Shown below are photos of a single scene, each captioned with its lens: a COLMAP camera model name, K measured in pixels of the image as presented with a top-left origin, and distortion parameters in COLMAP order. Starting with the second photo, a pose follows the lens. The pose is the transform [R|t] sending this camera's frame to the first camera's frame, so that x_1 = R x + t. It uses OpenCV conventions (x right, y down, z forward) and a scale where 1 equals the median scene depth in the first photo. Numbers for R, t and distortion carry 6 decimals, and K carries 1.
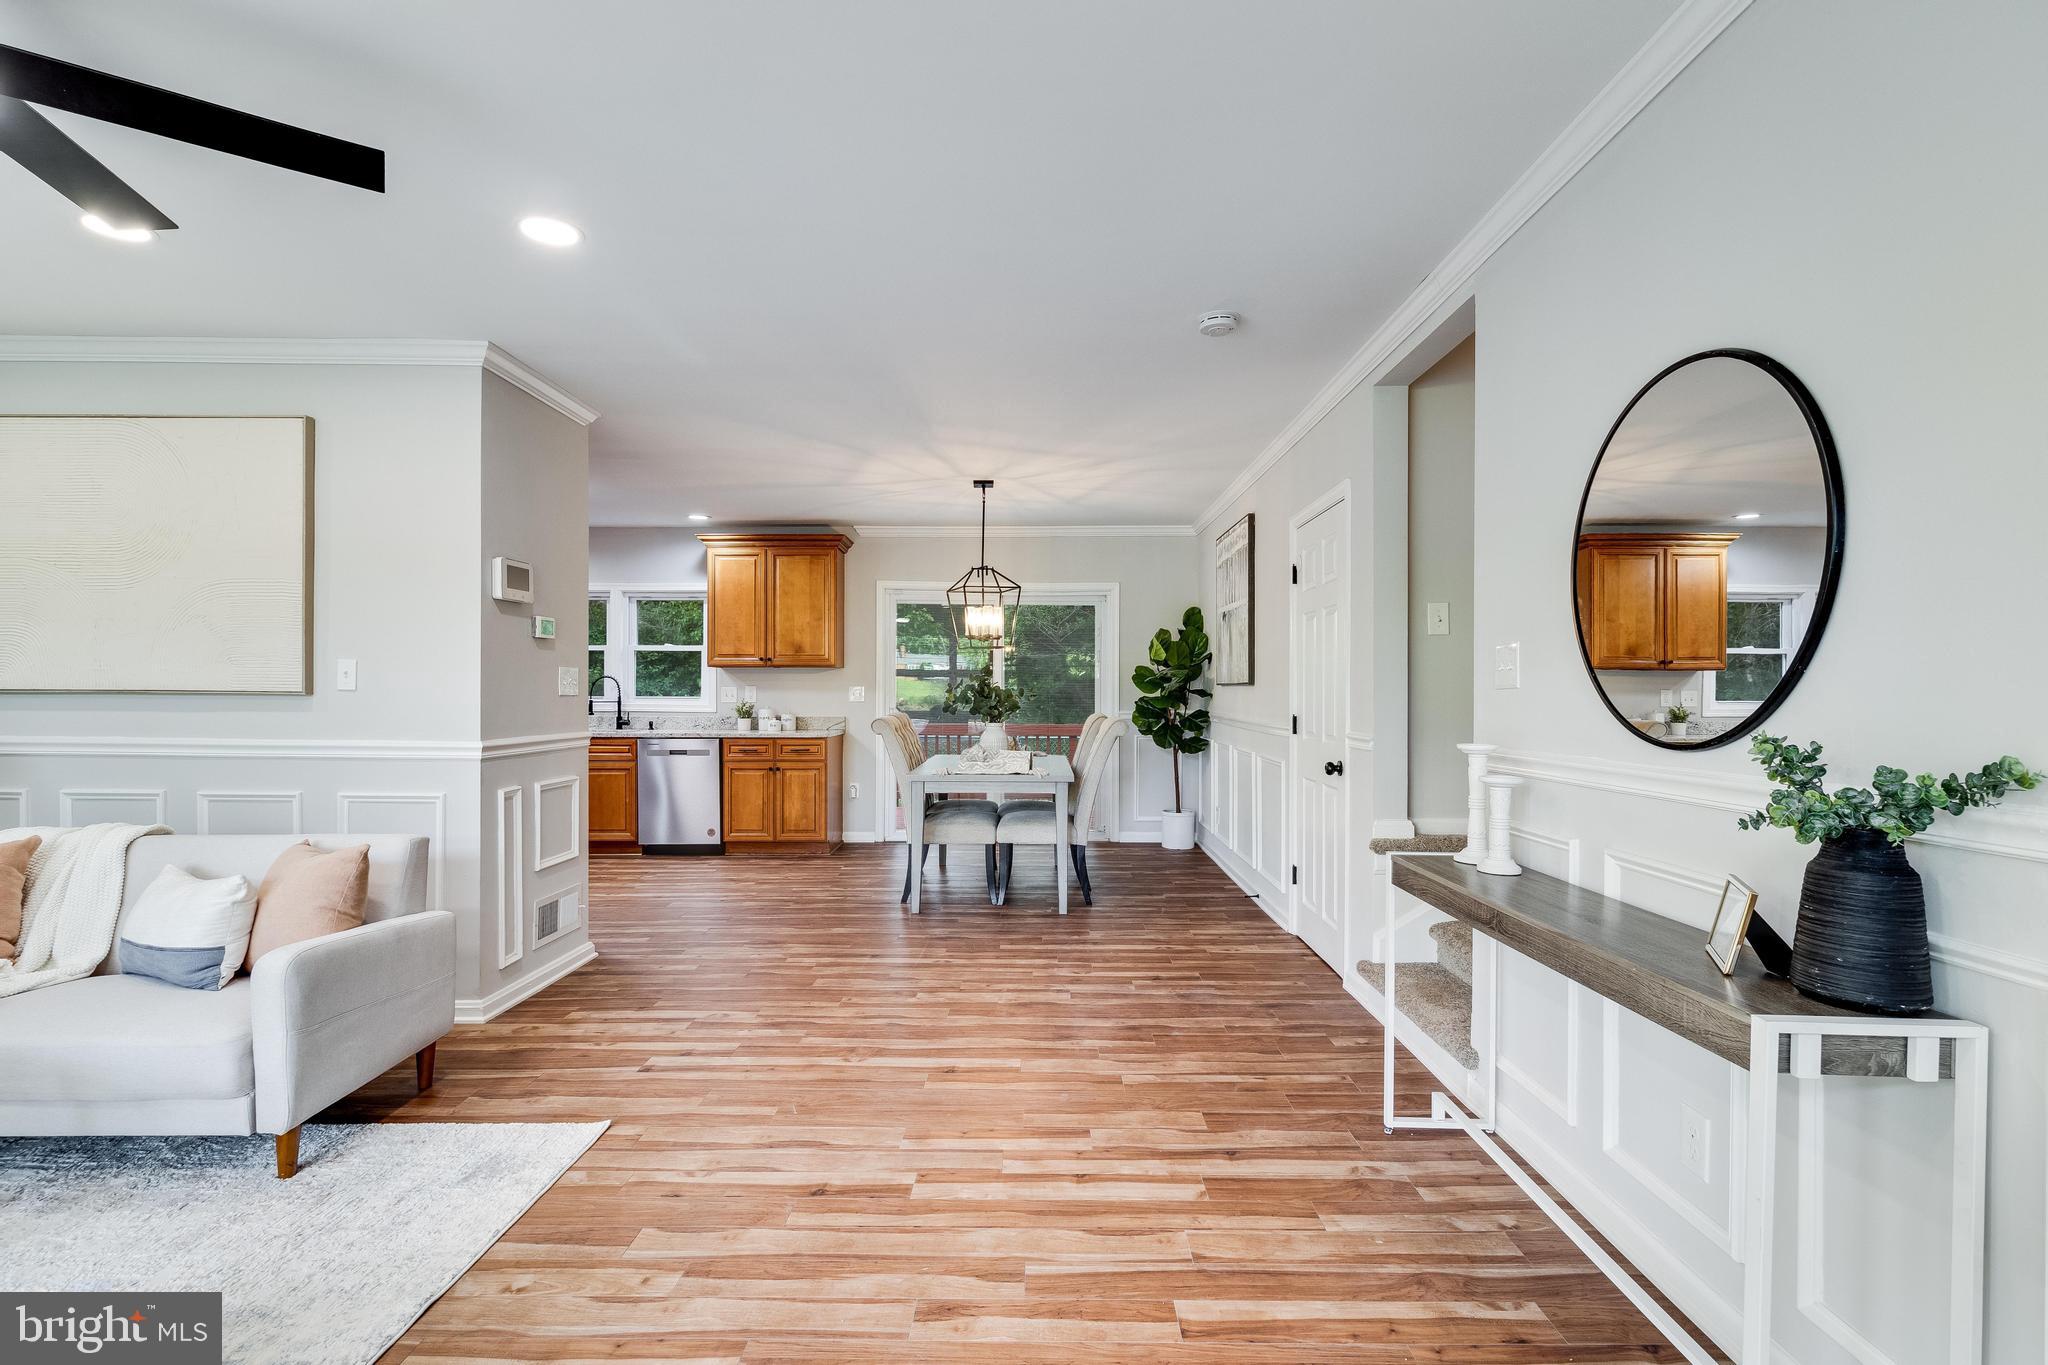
lens RADIAL K [[965.8, 0, 1032.4], [0, 965.8, 693.1], [0, 0, 1]] dist [0.000768, 0.000017]
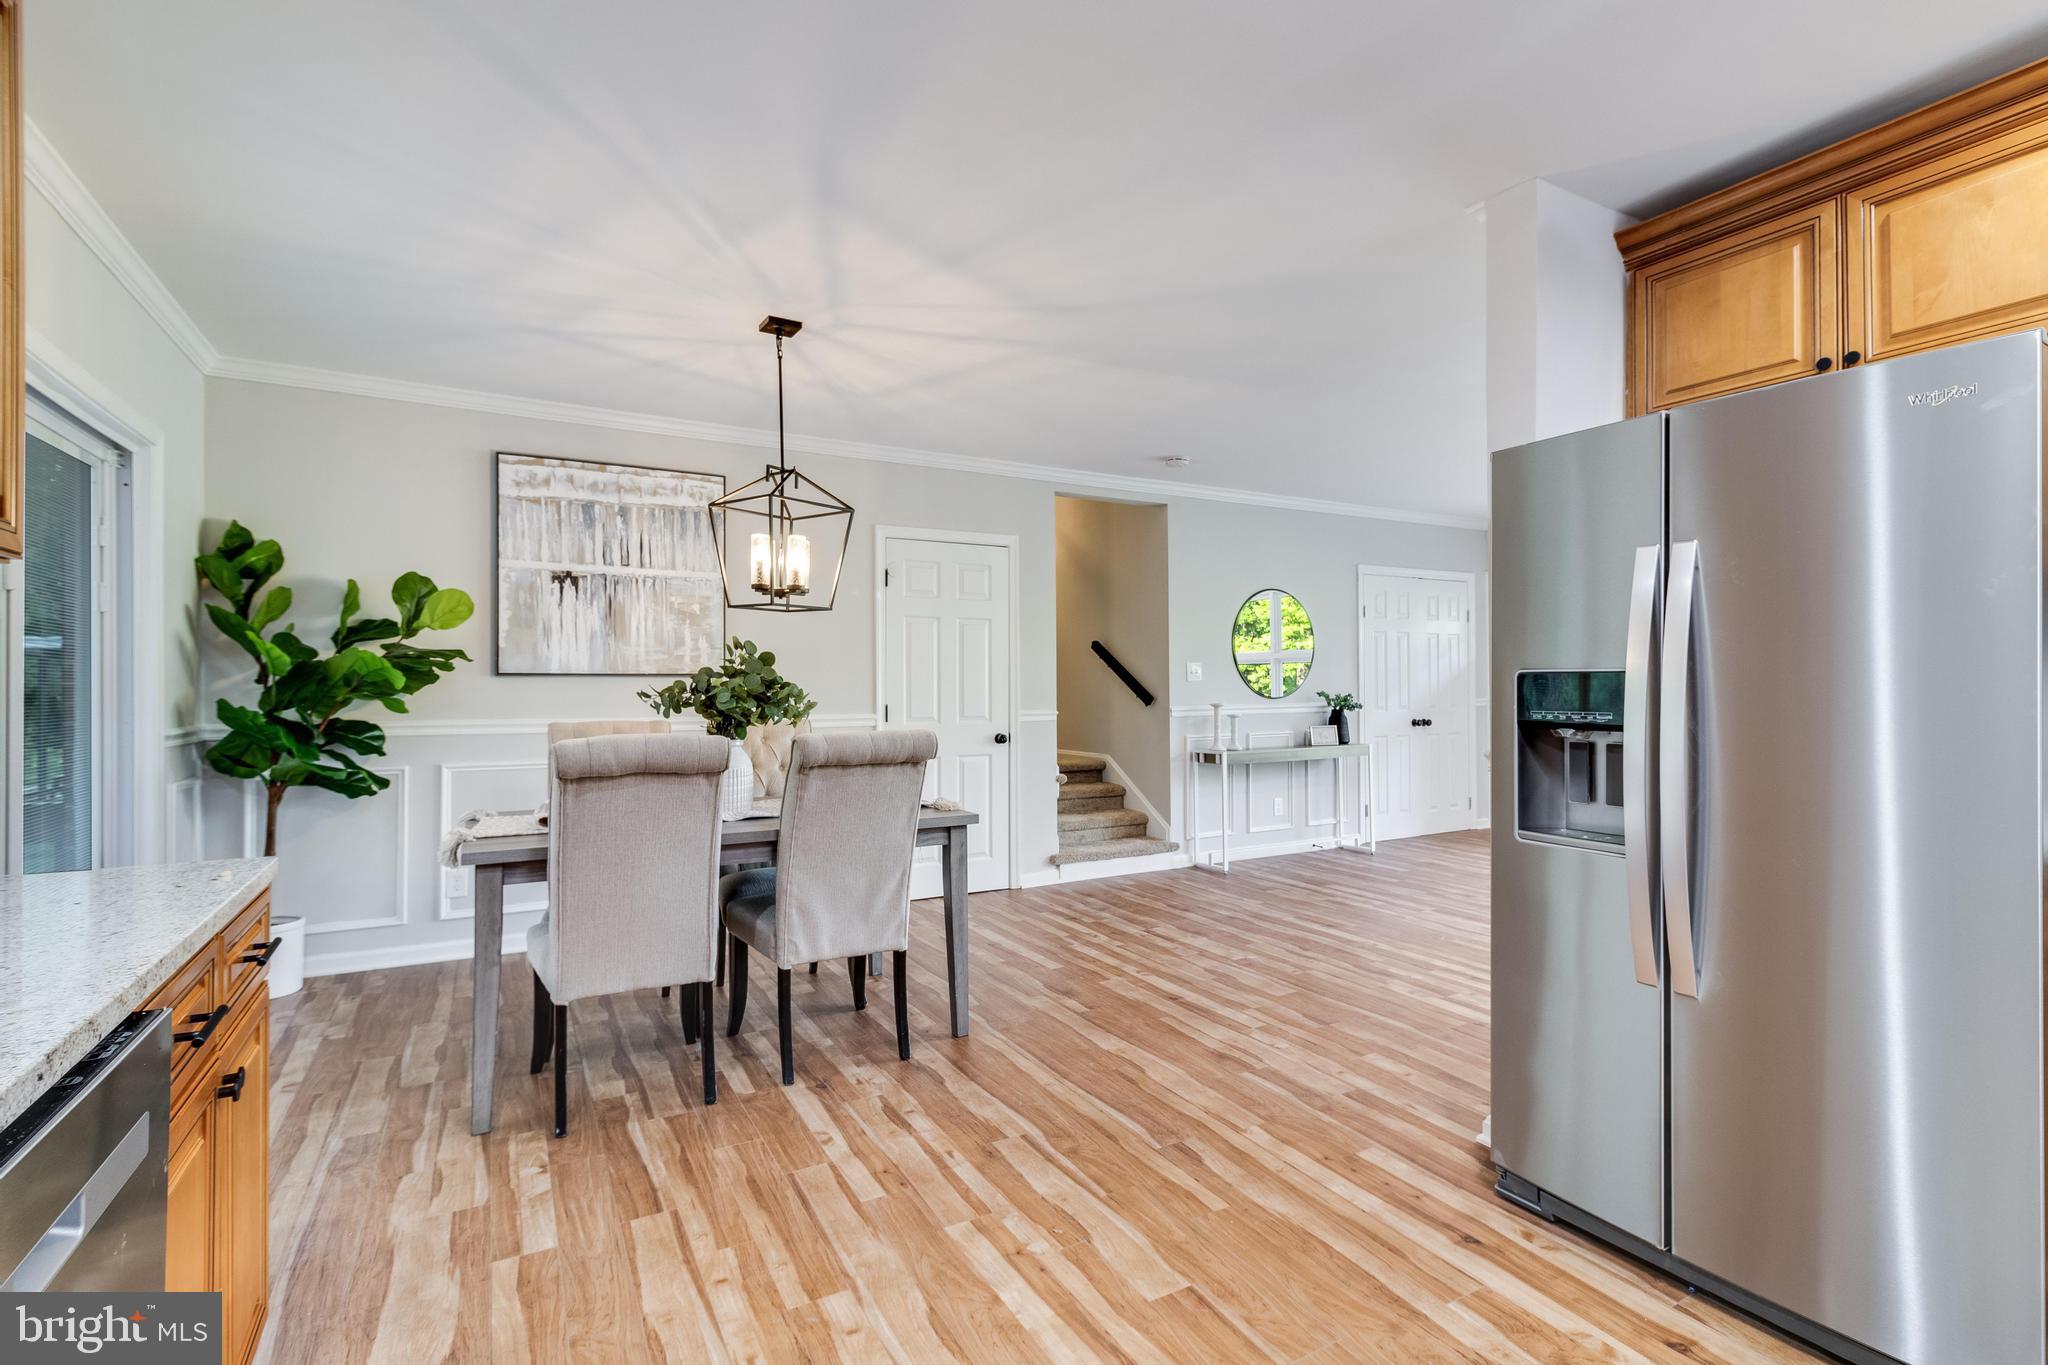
lens RADIAL K [[943.1, 0, 1022.0], [0, 943.1, 679.0], [0, 0, 1]] dist [0.003347, 0.000762]
pose [[-0.494951, 0.007627, 0.868887, -0.918888], [0.006162, 0.999967, -0.005267, -0.000396], [-0.868899, 0.002747, -0.494982, 1.724748]]
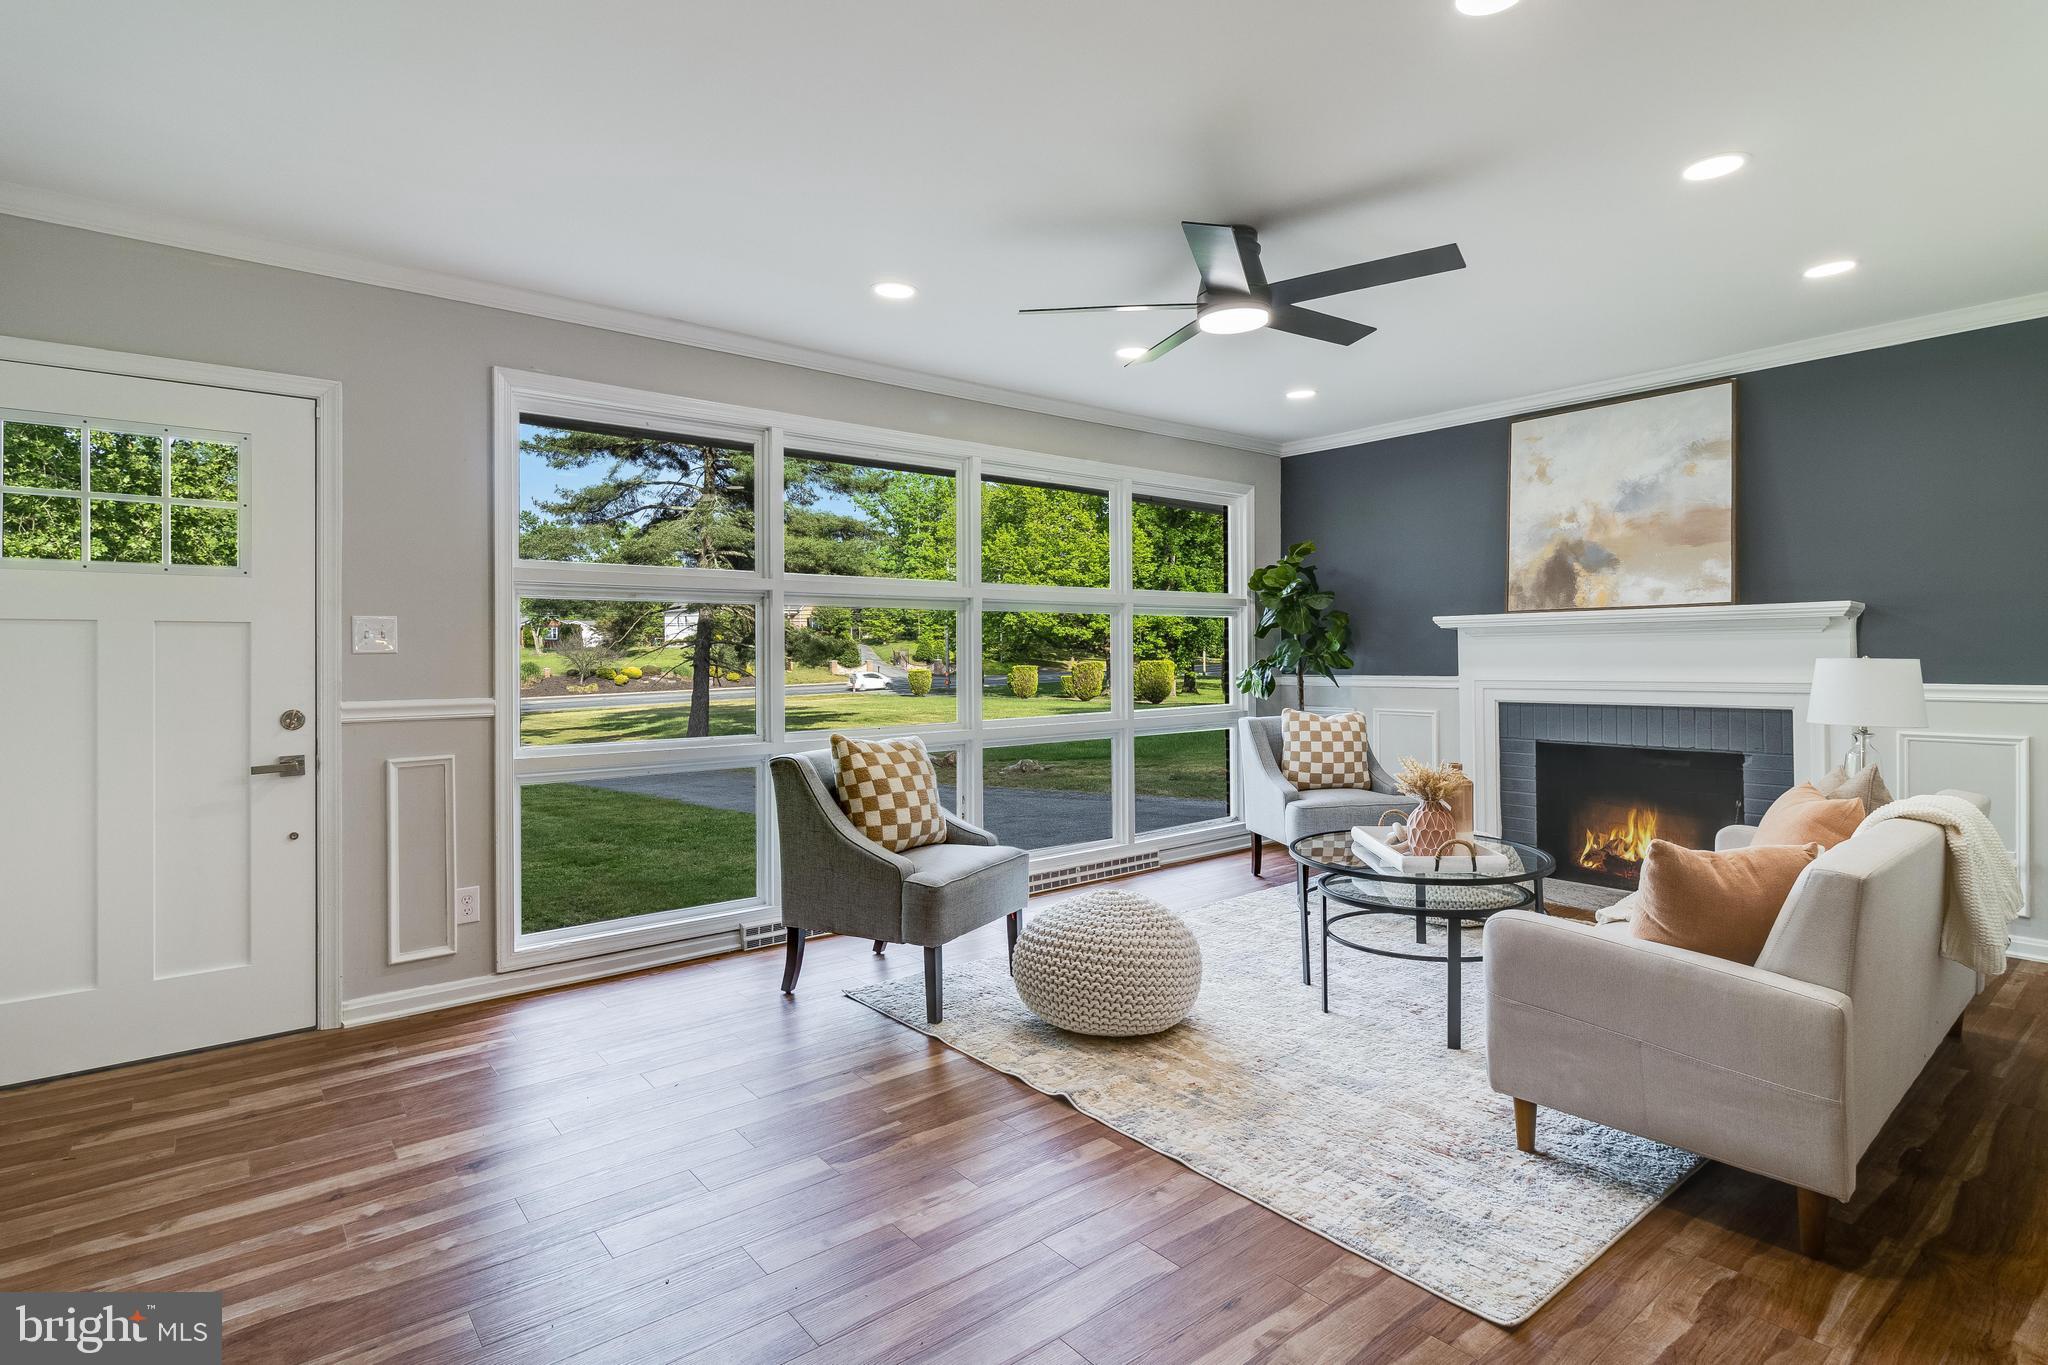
lens RADIAL K [[1017.0, 0, 1025.4], [0, 1017.0, 652.9], [0, 0, 1]] dist [-0.000317, 0.000233]
pose [[-0.771748, 0.004487, -0.635913, 0.157687], [0.008144, 0.999963, -0.002829, 0.002748], [0.635876, -0.007362, -0.771756, 0.909329]]
